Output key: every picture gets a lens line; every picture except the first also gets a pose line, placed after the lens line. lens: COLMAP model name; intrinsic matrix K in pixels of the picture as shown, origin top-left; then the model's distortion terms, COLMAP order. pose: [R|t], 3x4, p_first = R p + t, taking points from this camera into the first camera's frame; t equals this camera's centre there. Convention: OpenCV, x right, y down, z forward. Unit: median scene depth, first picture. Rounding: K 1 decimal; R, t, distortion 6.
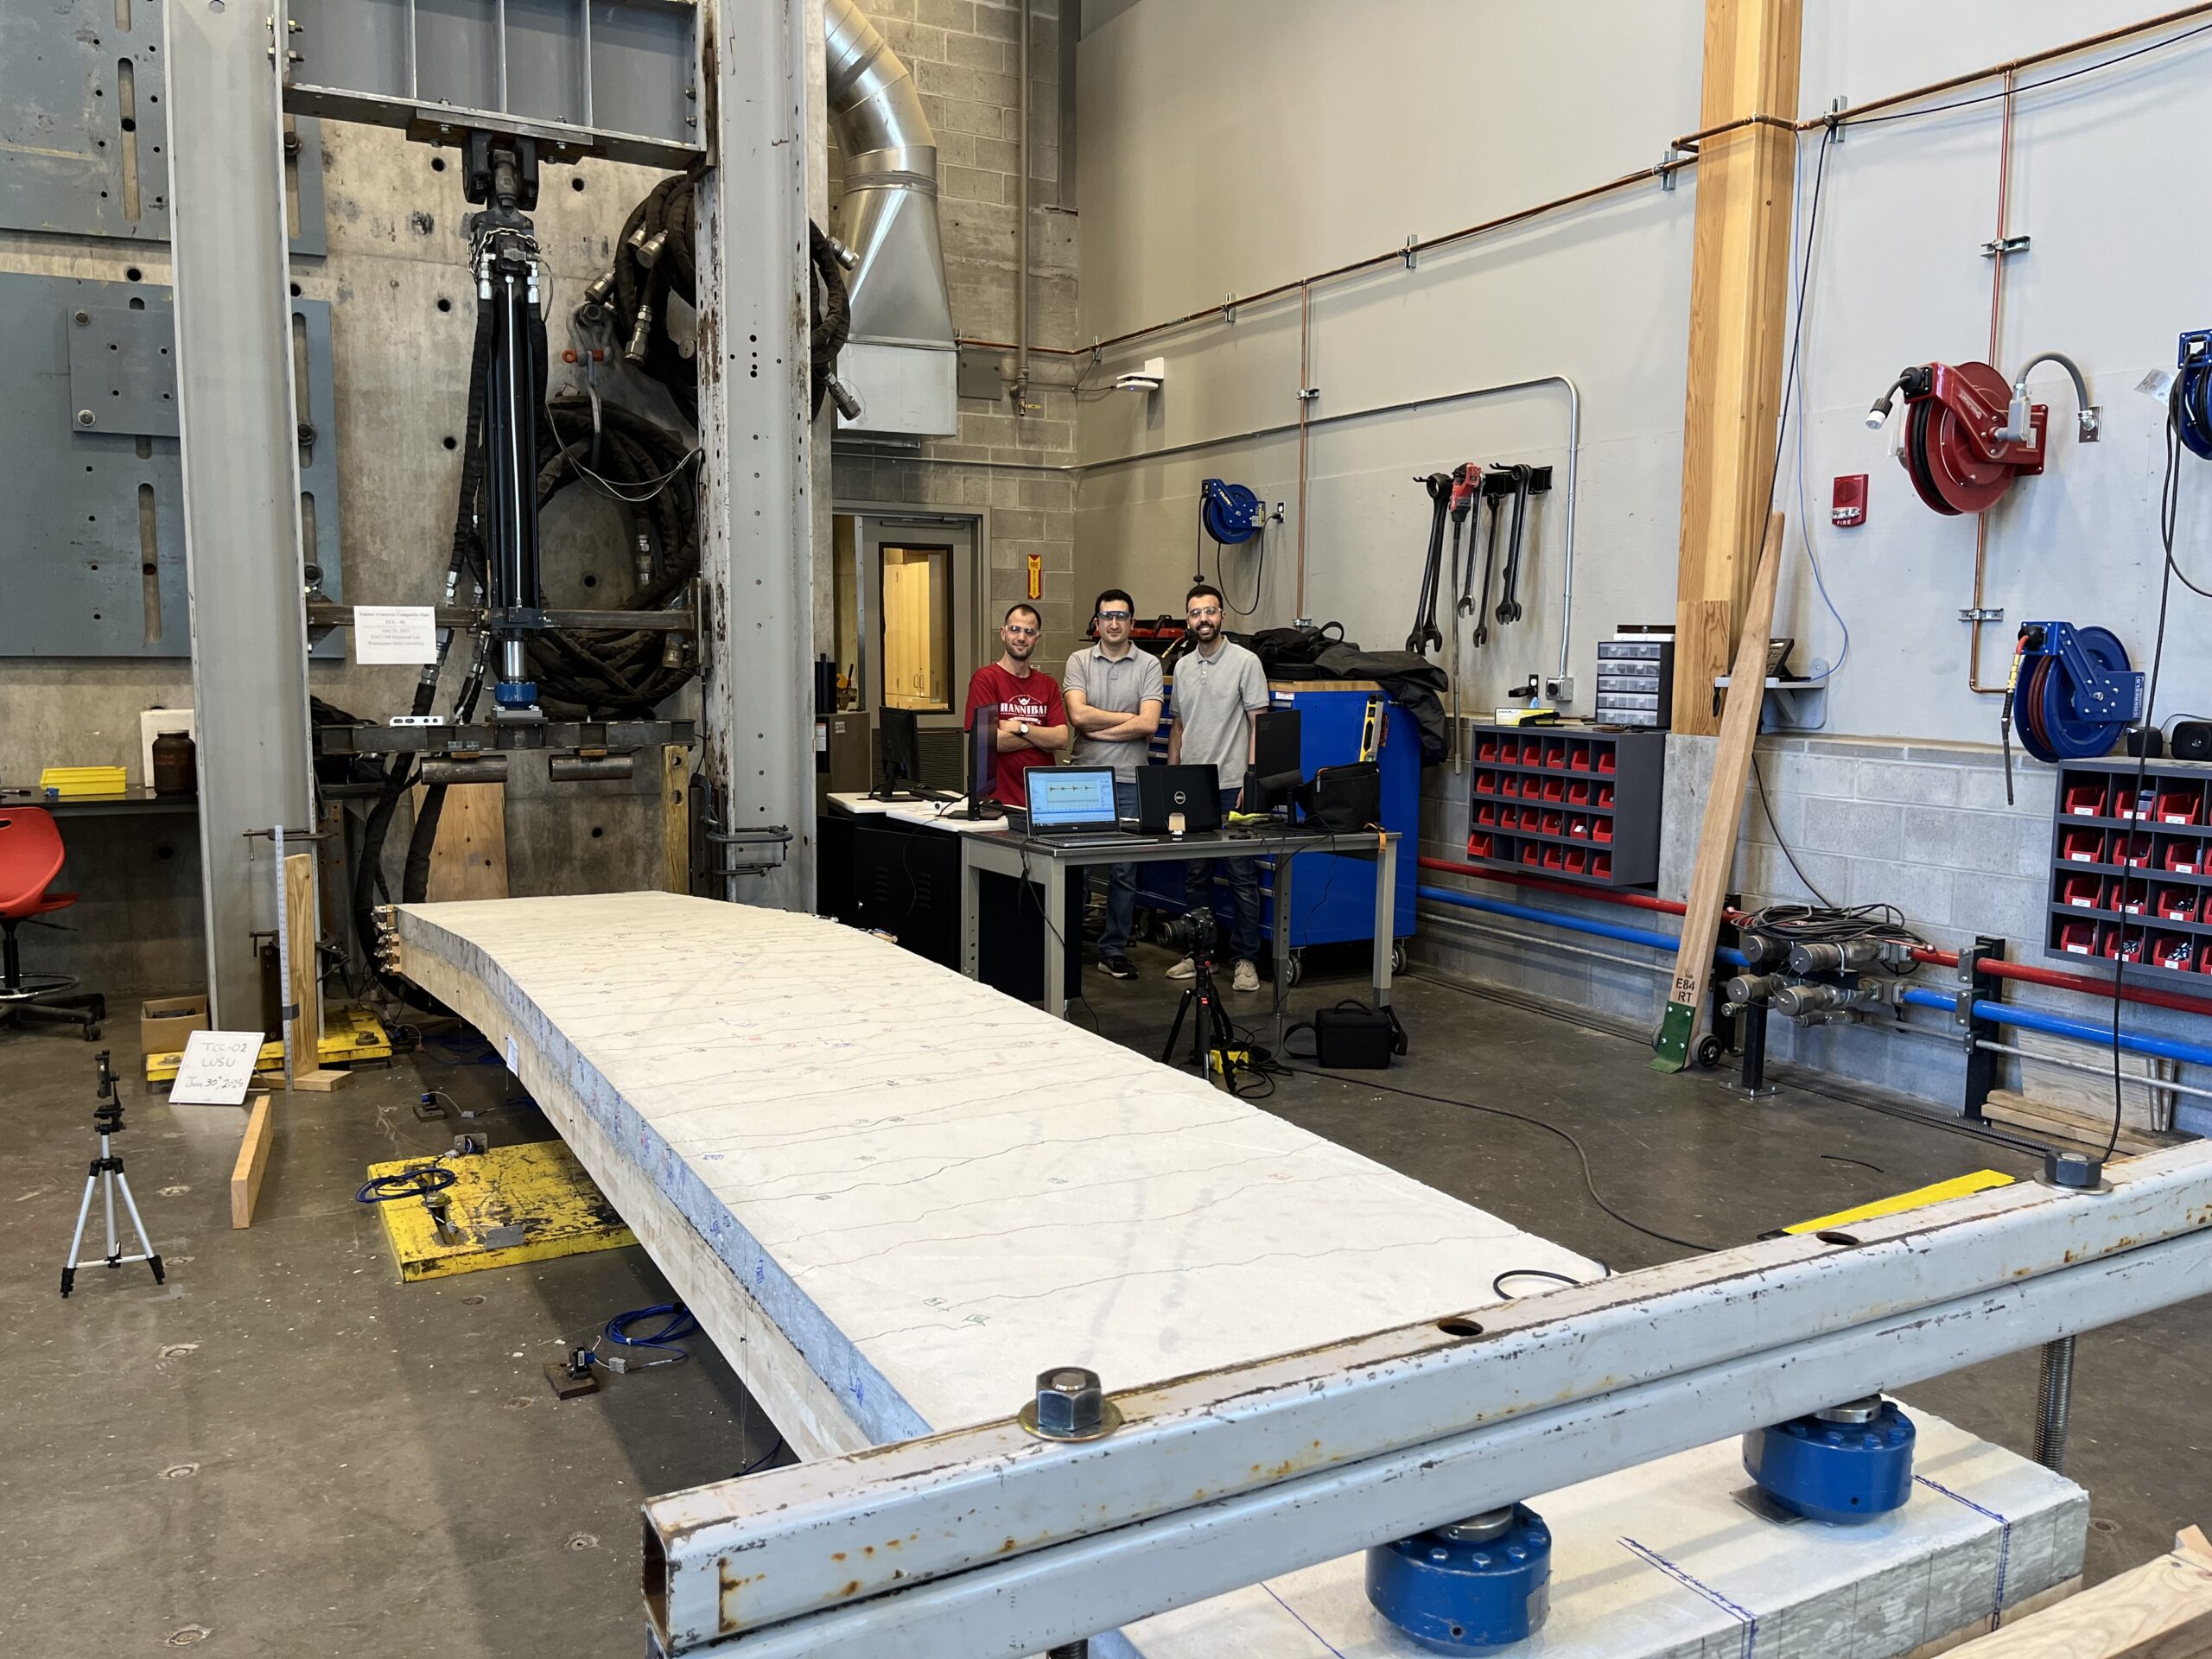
lens RADIAL K [[1668.8, 0, 1097.8], [0, 1668.8, 817.1], [0, 0, 1]] dist [0.034654, -0.044396]
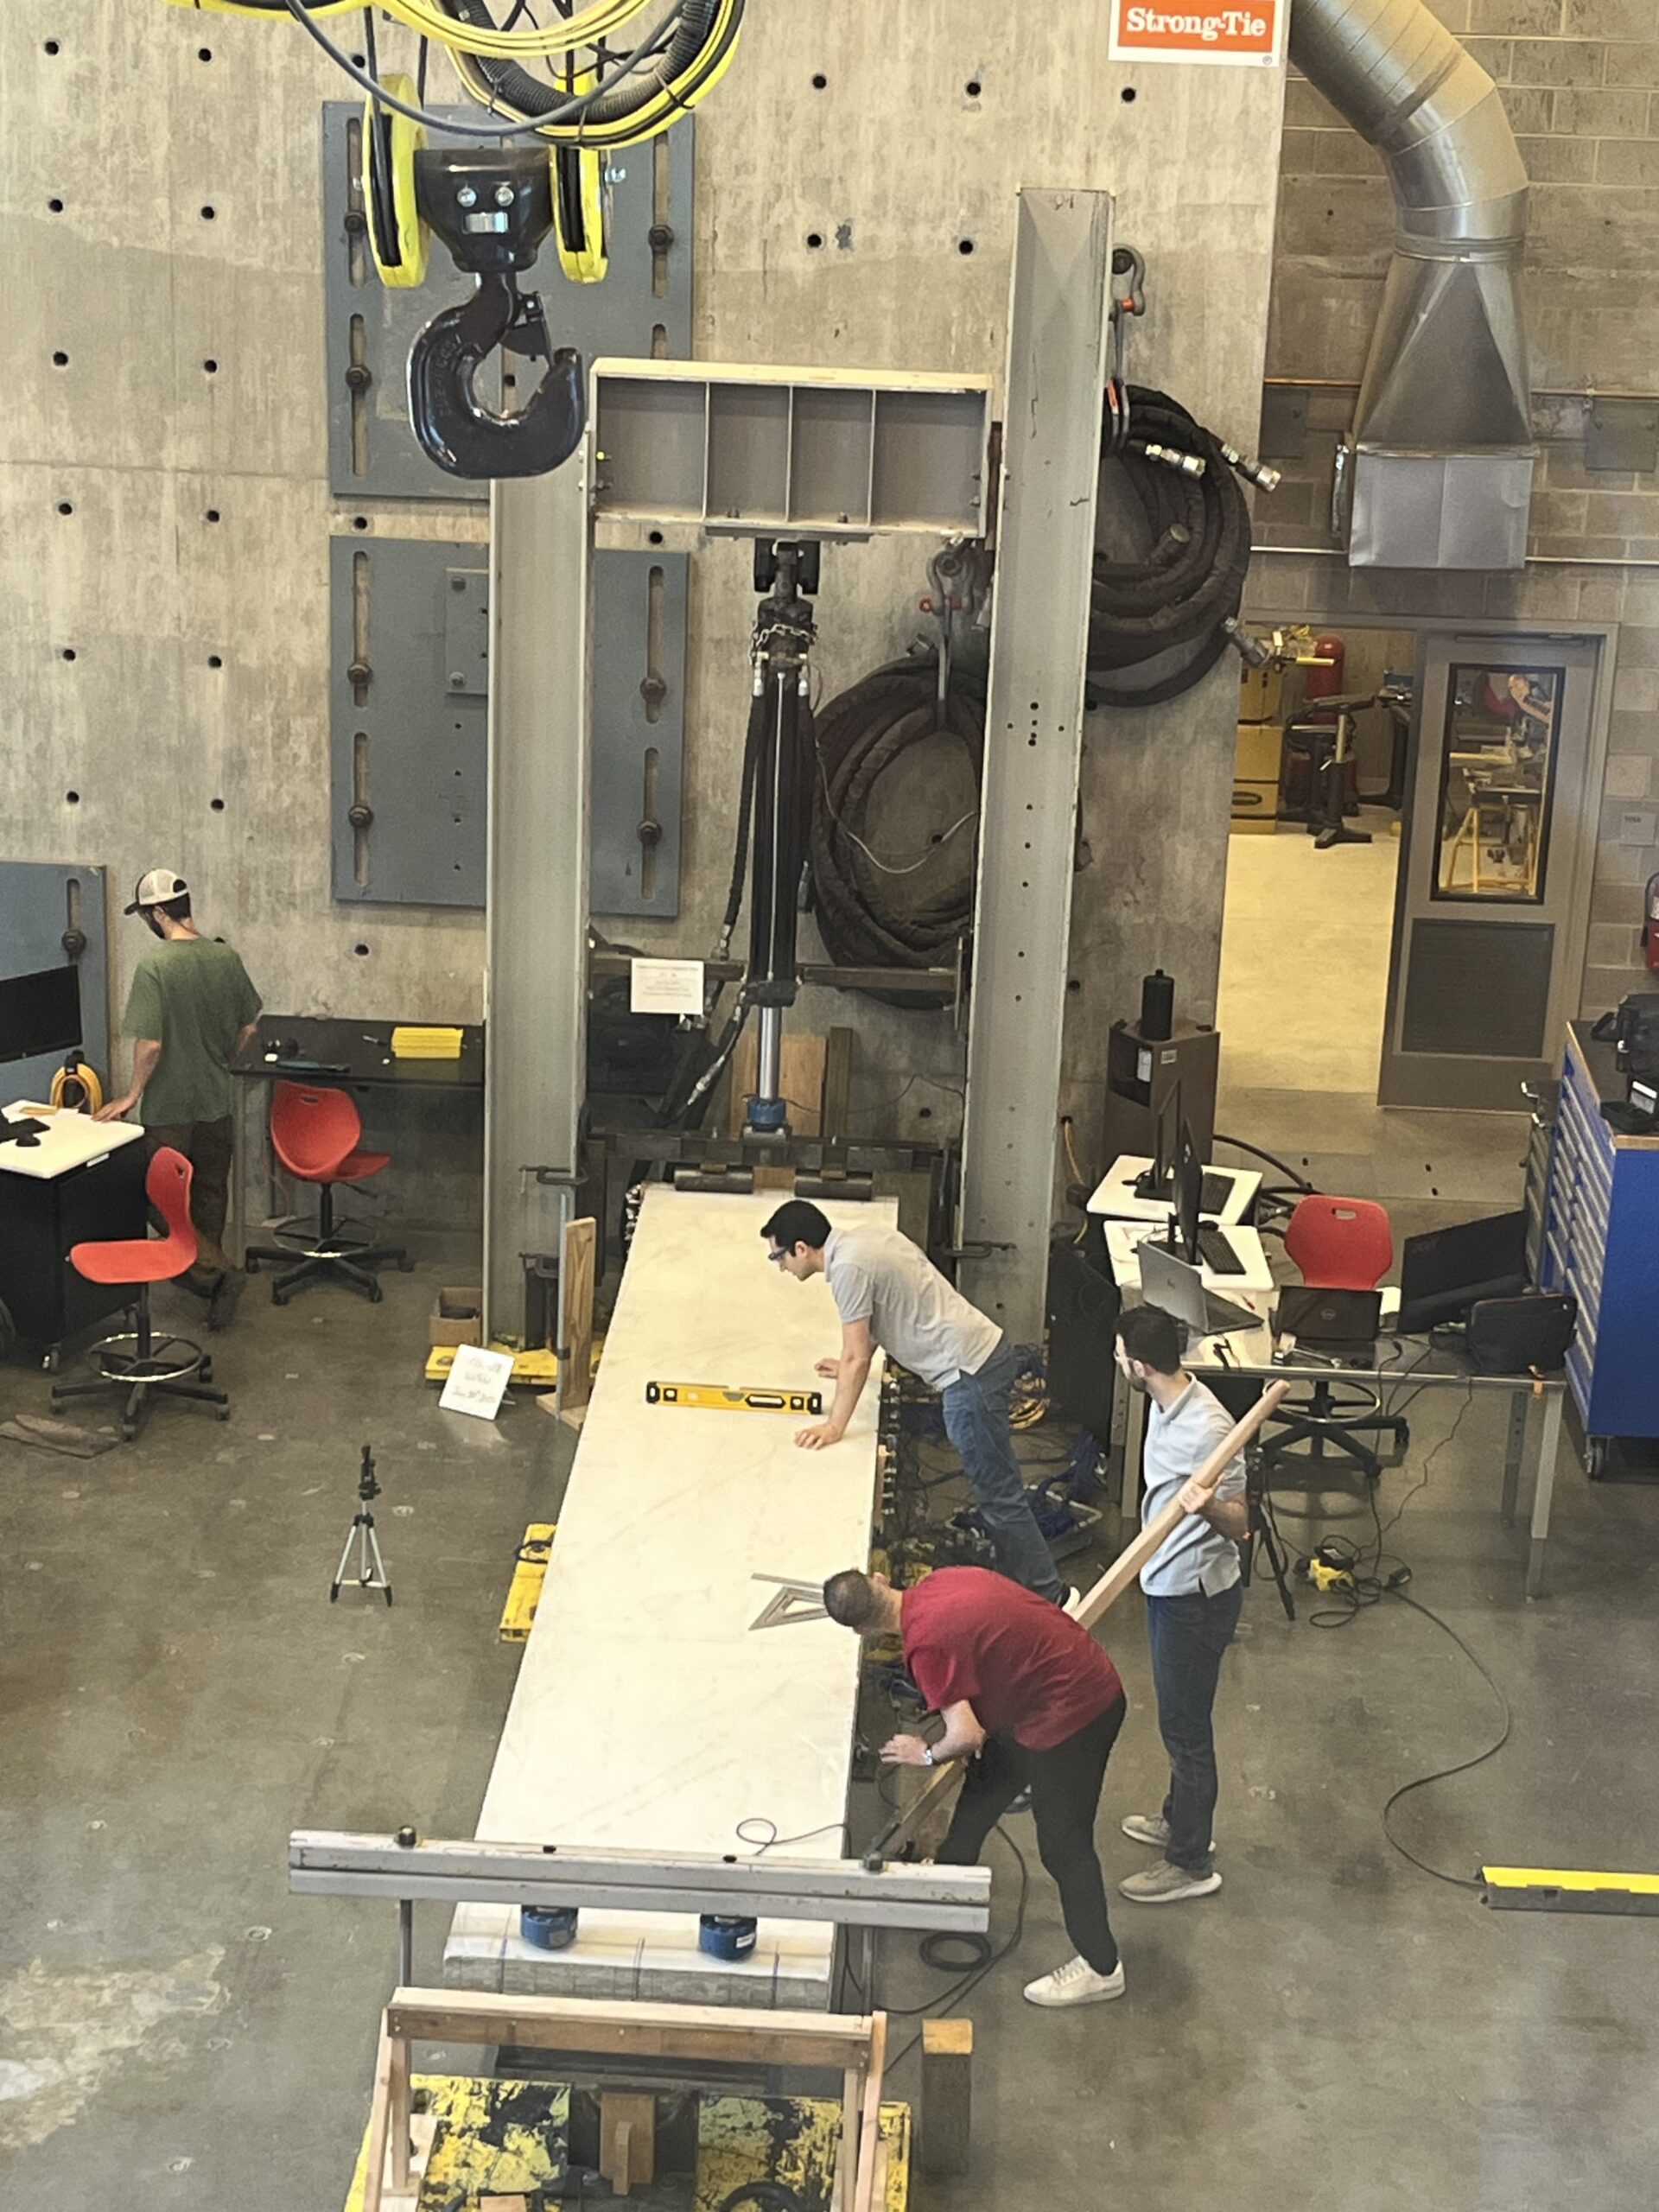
lens RADIAL K [[4018.7, 0, 821.7], [0, 4018.7, 1105.1], [0, 0, 1]] dist [0.253294, 0.000000]
pose [[0.855990, 0.186268, -0.482270, 0.811292], [-0.084898, 0.970821, 0.224273, -0.557966], [0.509973, -0.151032, 0.846828, -0.990920]]
